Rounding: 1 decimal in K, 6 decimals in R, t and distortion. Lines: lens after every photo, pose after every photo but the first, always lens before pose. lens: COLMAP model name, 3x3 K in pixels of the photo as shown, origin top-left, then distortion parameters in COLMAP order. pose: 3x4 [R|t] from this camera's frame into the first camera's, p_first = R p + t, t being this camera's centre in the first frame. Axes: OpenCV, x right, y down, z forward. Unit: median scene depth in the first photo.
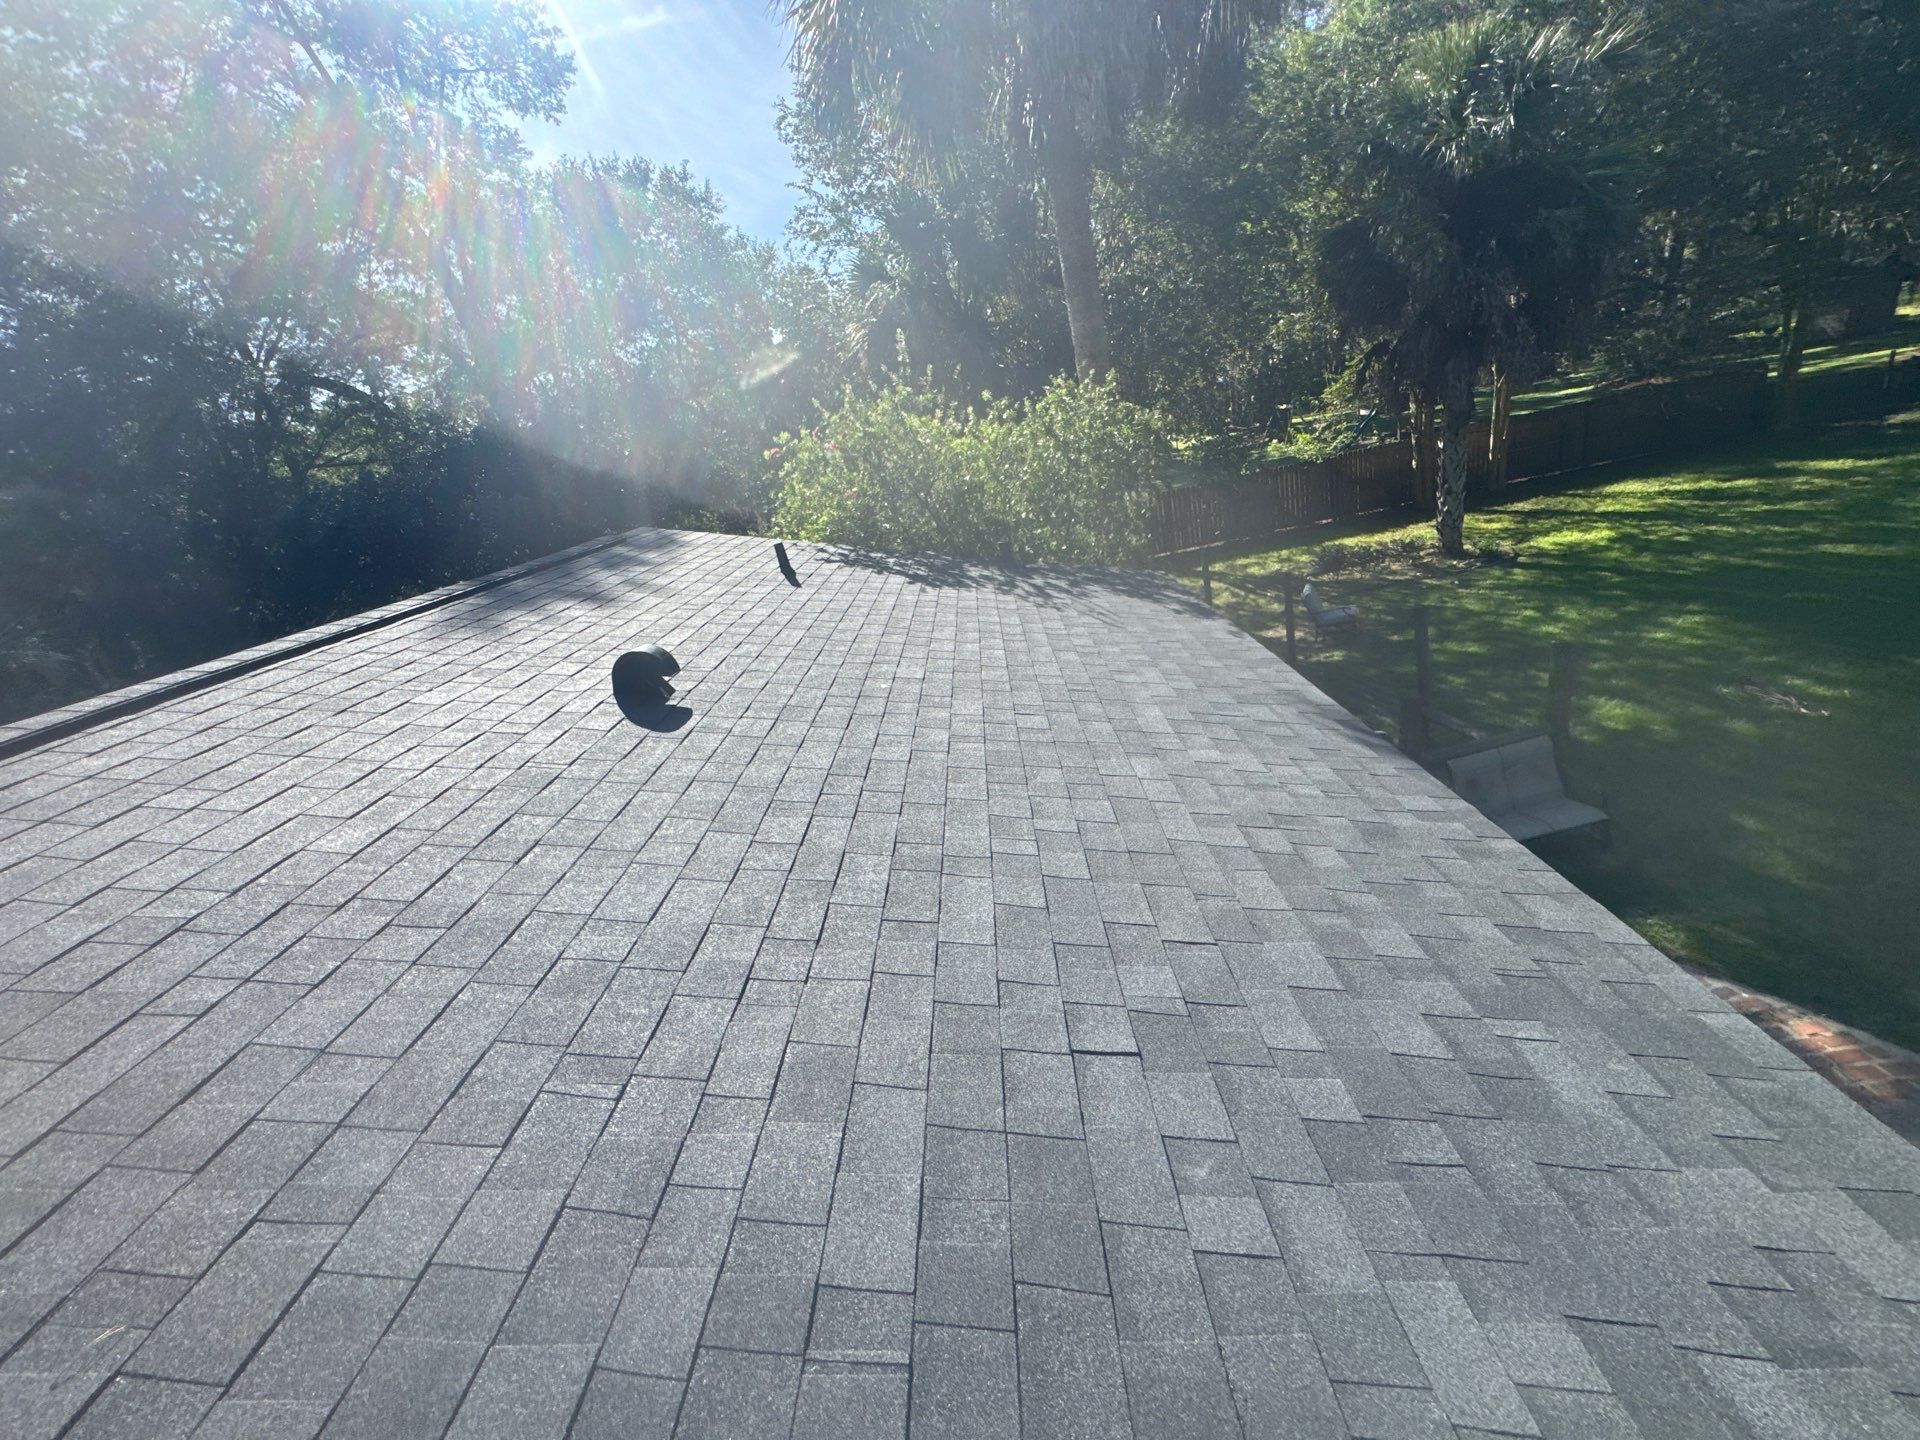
lens RADIAL K [[765.6, 0, 960.0], [0, 765.6, 720.0], [0, 0, 1]] dist [-0.005460, 0.000805]
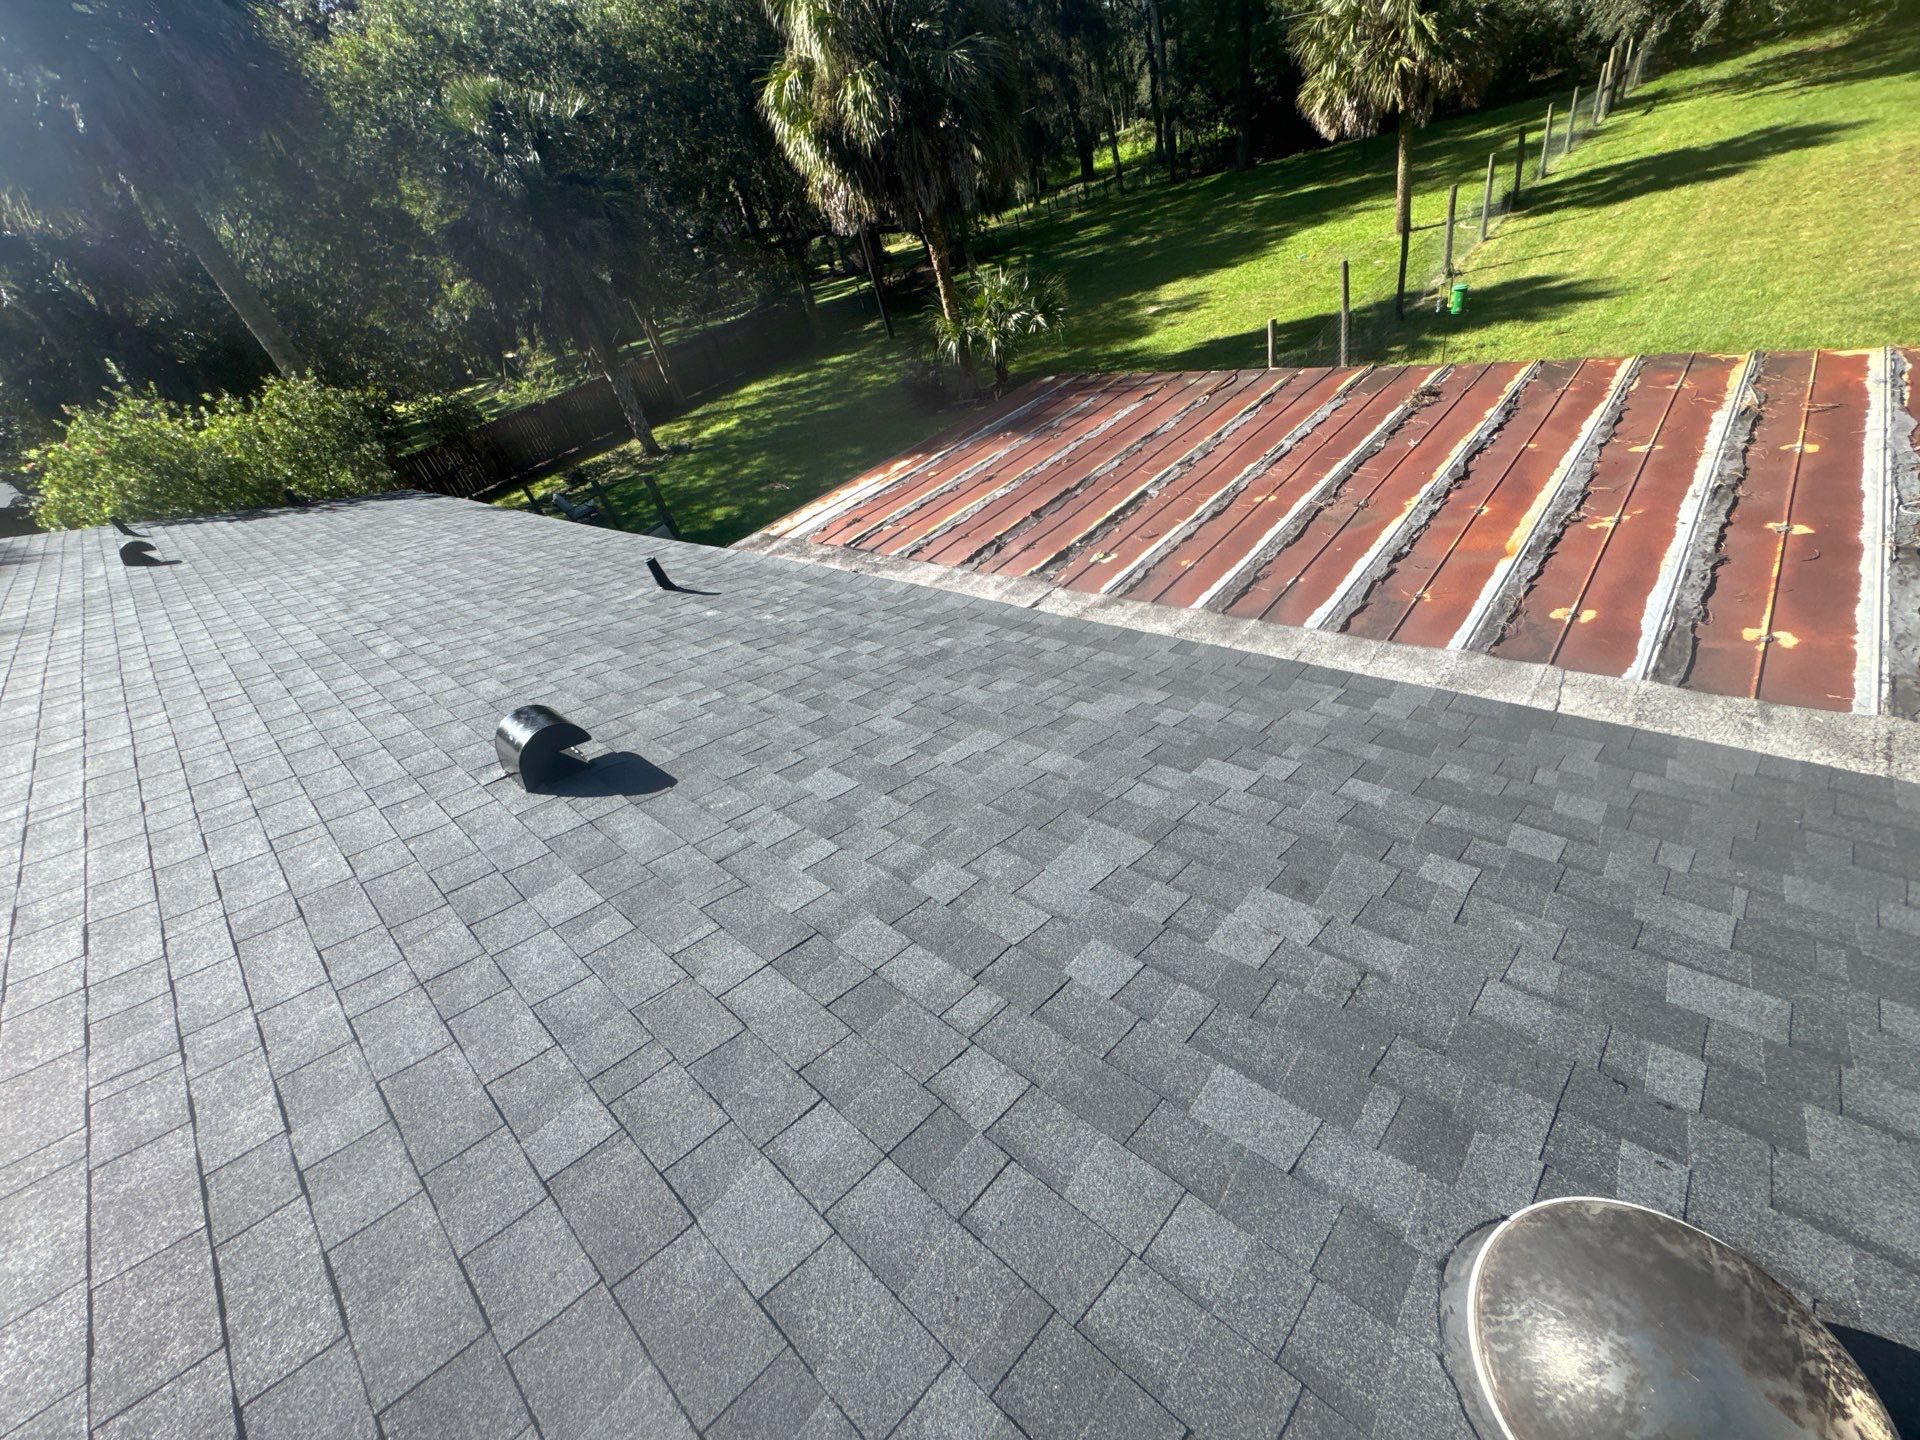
lens RADIAL K [[765.6, 0, 960.0], [0, 765.6, 720.0], [0, 0, 1]] dist [-0.005460, 0.000805]
pose [[0.666563, -0.408190, 0.623759, -0.079014], [0.363325, 0.908537, 0.206292, 0.157422], [-0.650914, 0.089120, 0.753902, -0.433284]]
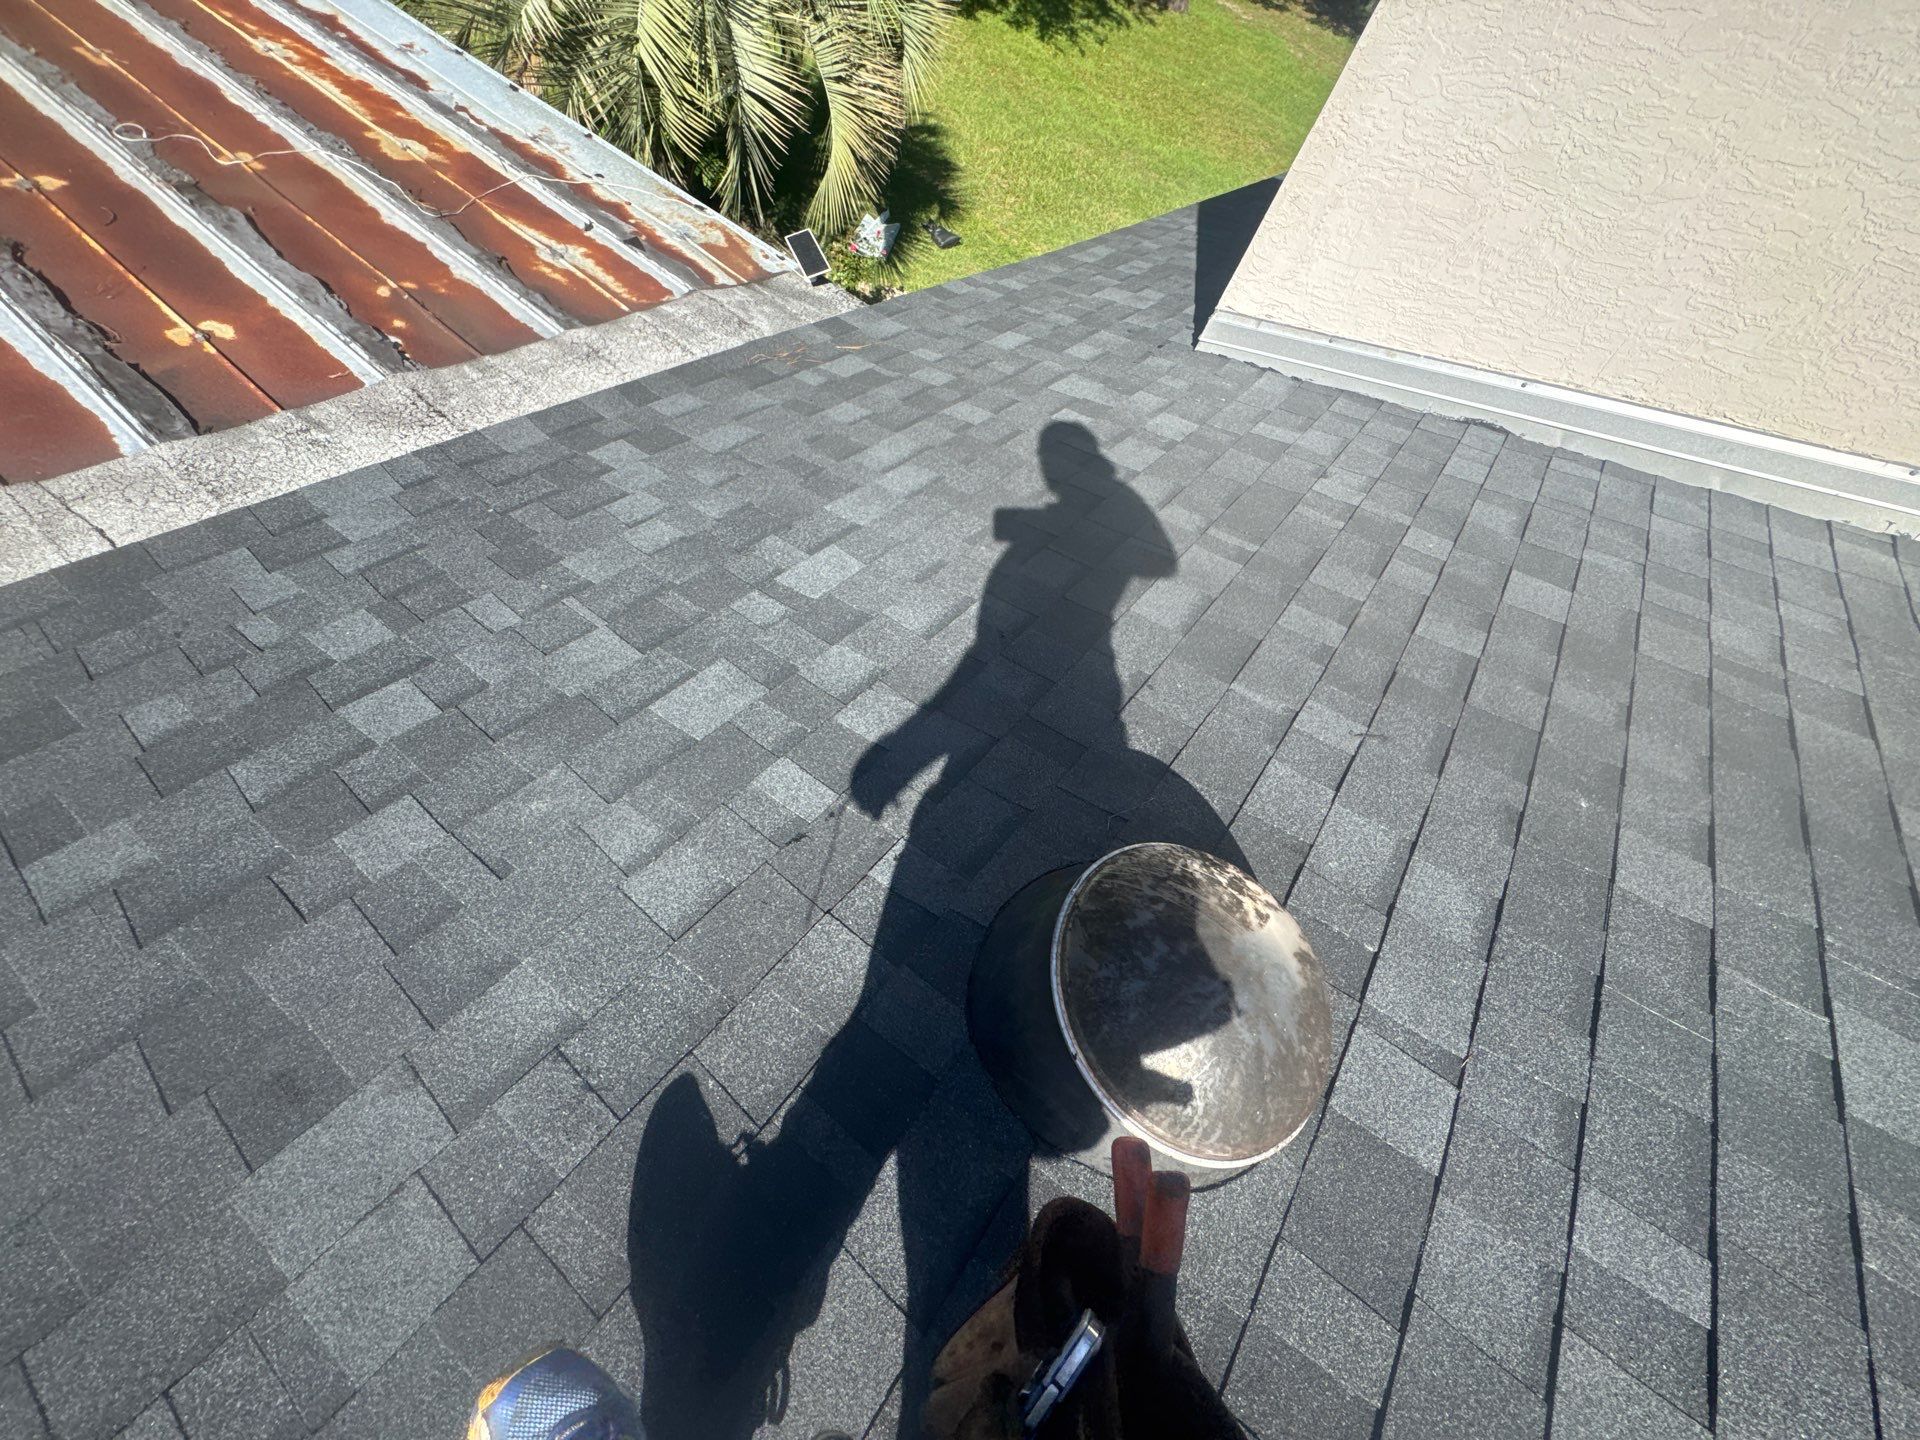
lens RADIAL K [[763.2, 0, 960.2], [0, 763.2, 722.1], [0, 0, 1]] dist [-0.002764, 0.000024]
pose [[-0.807449, -0.486088, 0.334282, -0.024701], [0.107592, 0.435799, 0.893590, 0.167480], [-0.580043, 0.757495, -0.299586, -0.408064]]
